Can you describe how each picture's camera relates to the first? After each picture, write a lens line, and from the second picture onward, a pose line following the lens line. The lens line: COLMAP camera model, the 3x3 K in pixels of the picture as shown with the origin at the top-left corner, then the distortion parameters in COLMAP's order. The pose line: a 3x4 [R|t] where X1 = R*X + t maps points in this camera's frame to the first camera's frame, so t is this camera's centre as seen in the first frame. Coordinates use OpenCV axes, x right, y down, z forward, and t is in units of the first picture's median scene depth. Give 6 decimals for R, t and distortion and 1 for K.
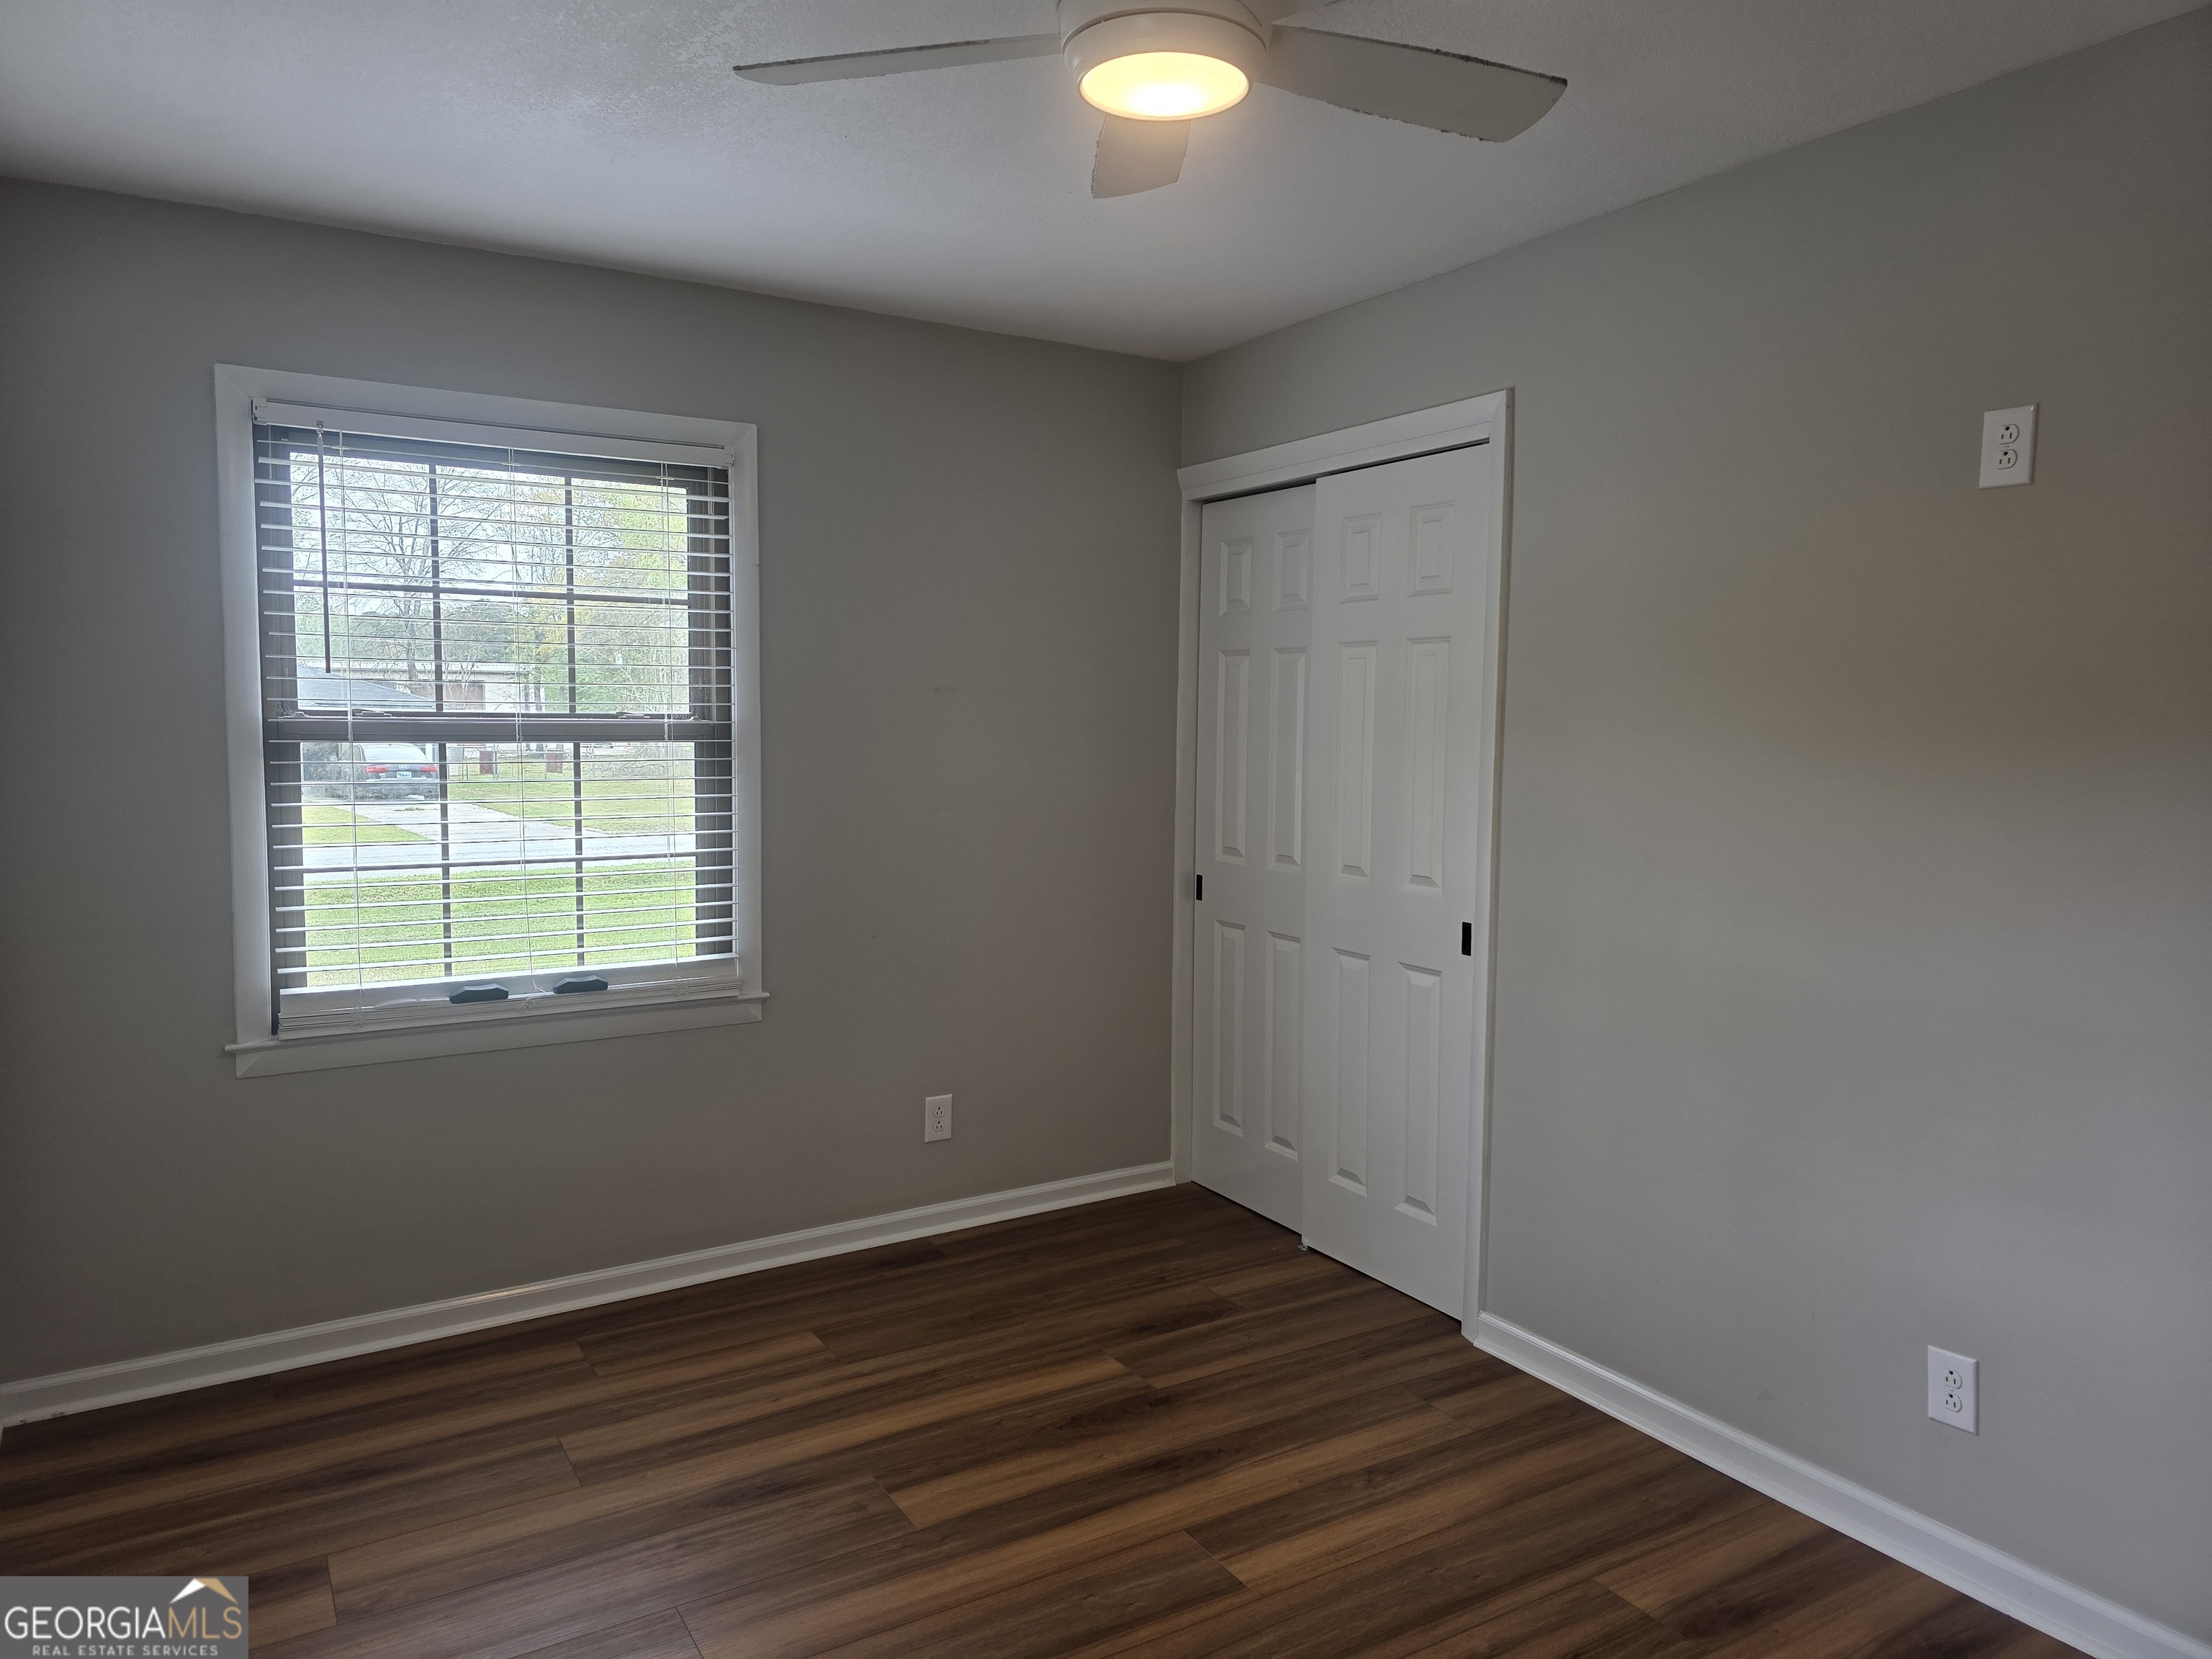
lens RADIAL K [[1478.7, 0, 1107.2], [0, 1478.7, 816.3], [0, 0, 1]] dist [0.016511, -0.003710]
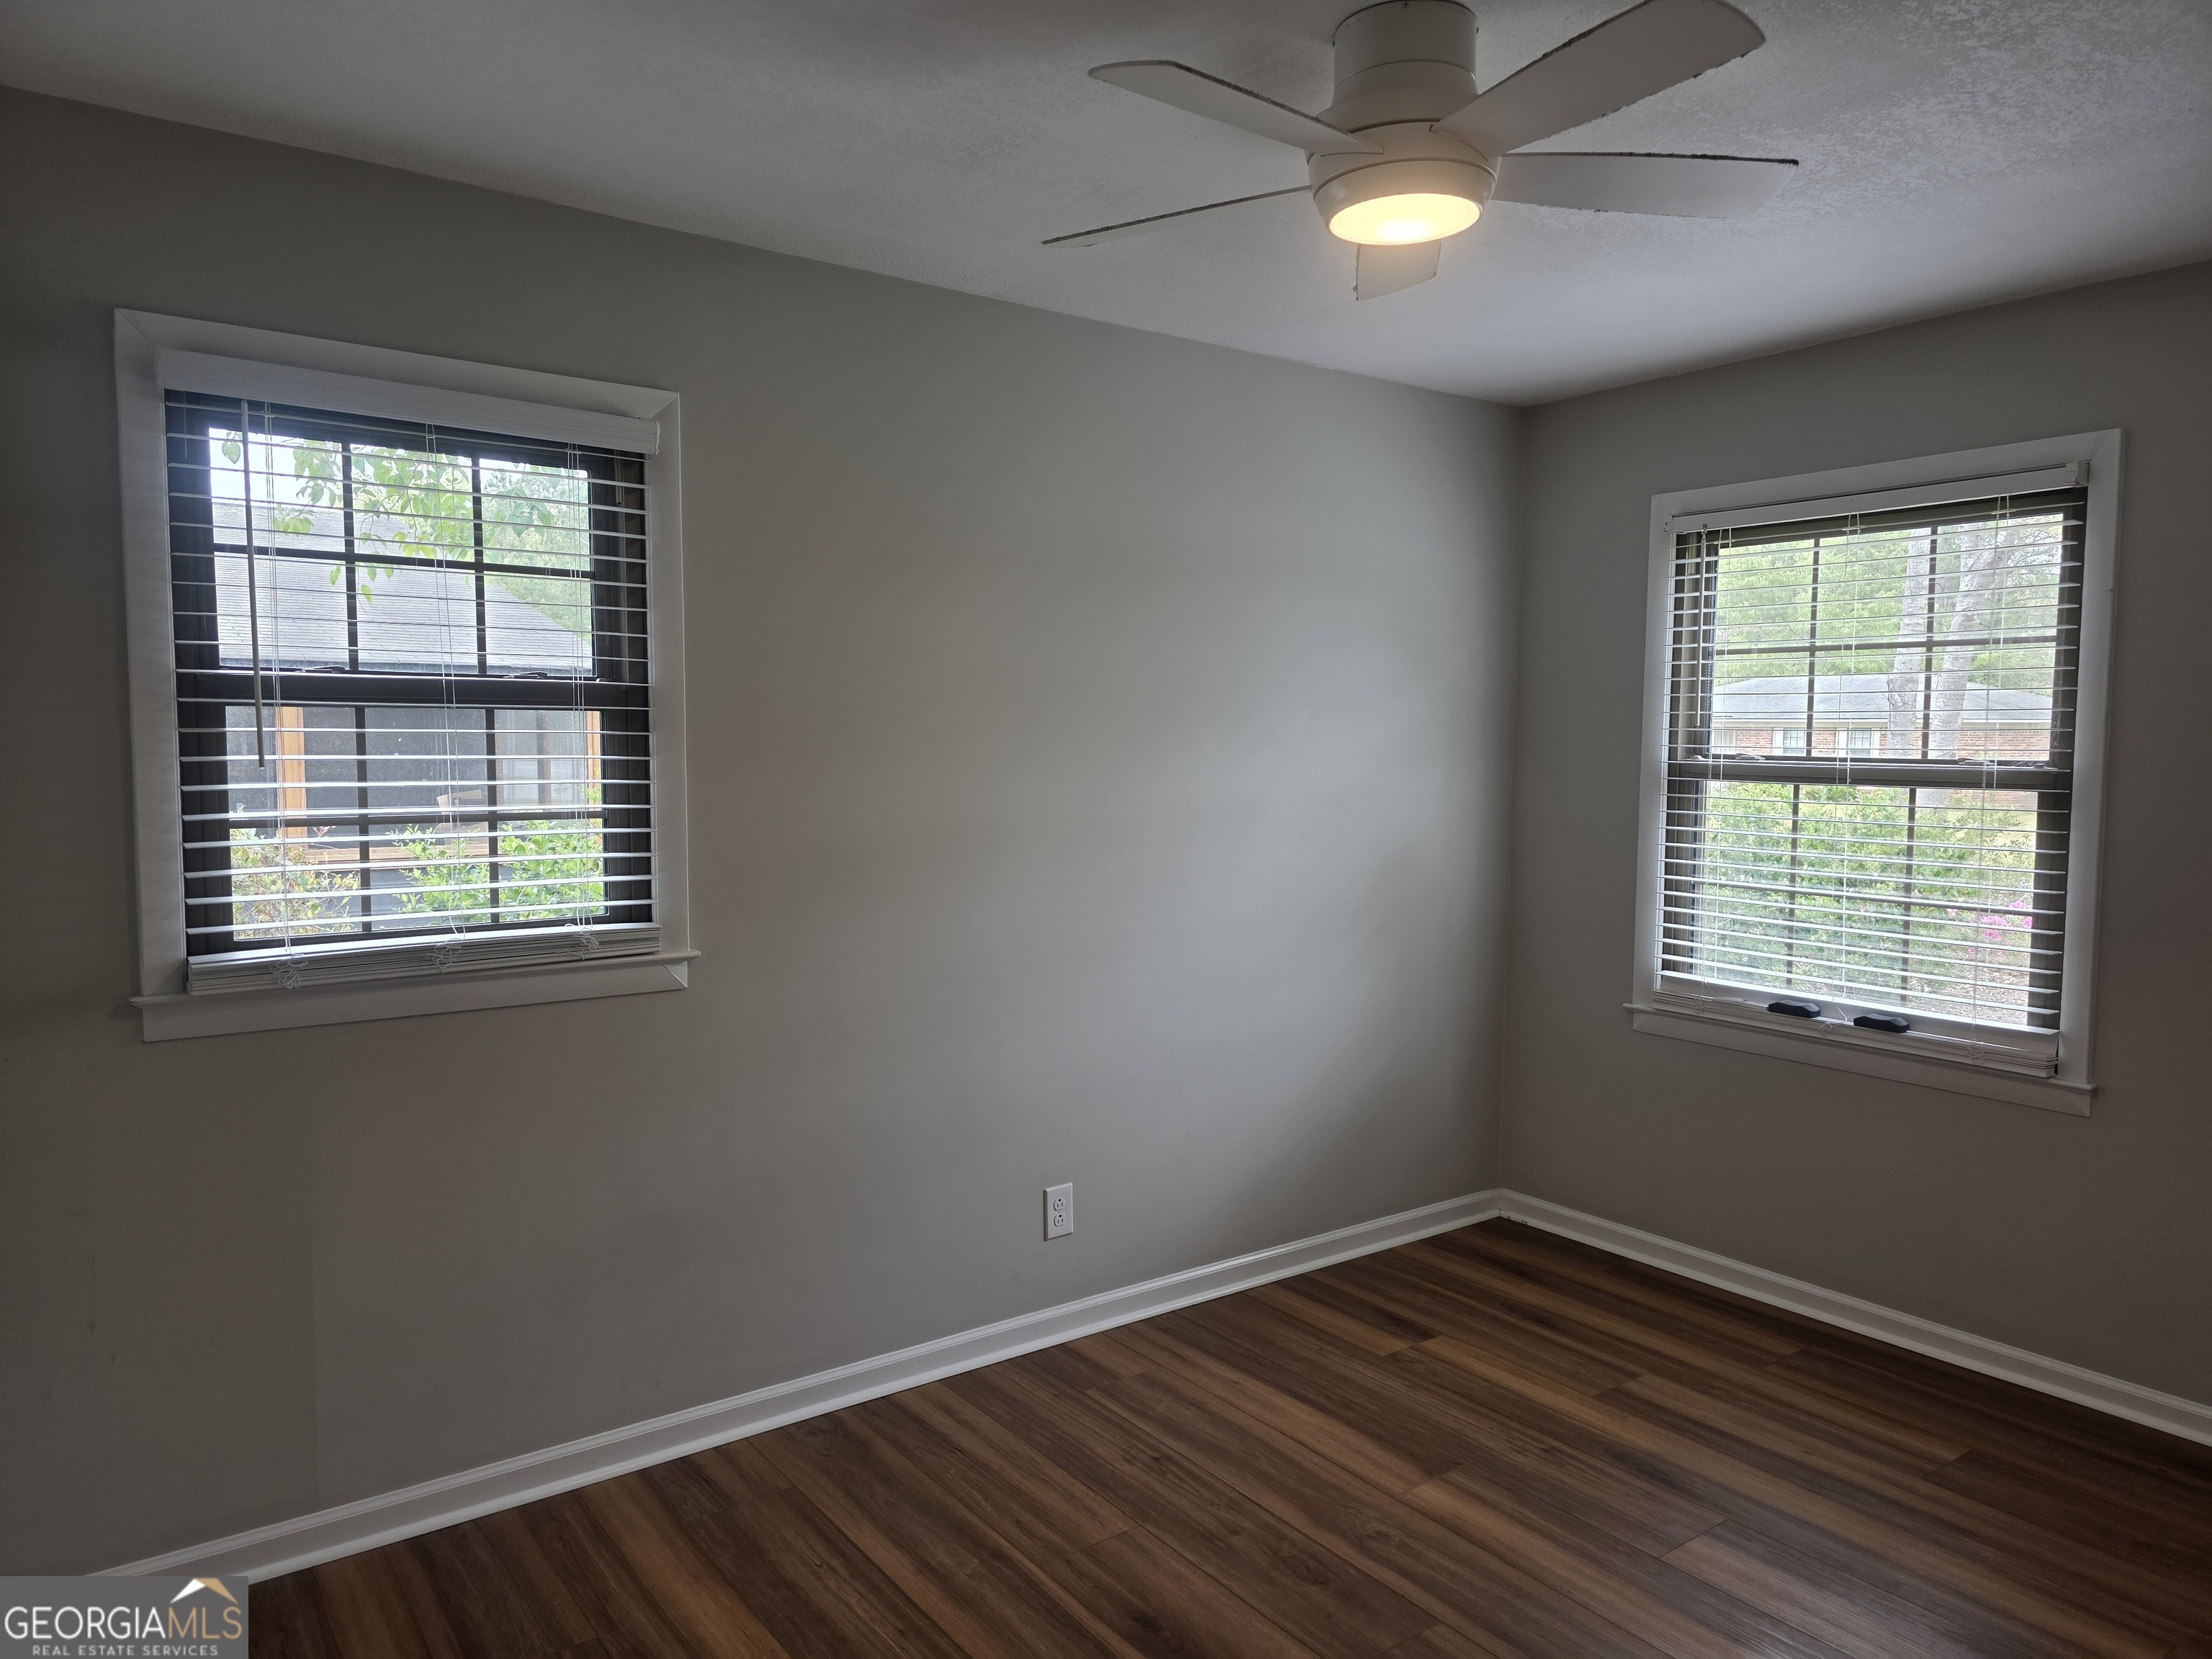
lens RADIAL K [[1478.7, 0, 1107.2], [0, 1478.7, 816.3], [0, 0, 1]] dist [0.016511, -0.003710]
pose [[0.075154, 0.050345, -0.995900, 0.655758], [-0.074420, 0.996223, 0.044745, -0.036676], [0.994391, 0.070752, 0.078617, 0.393968]]
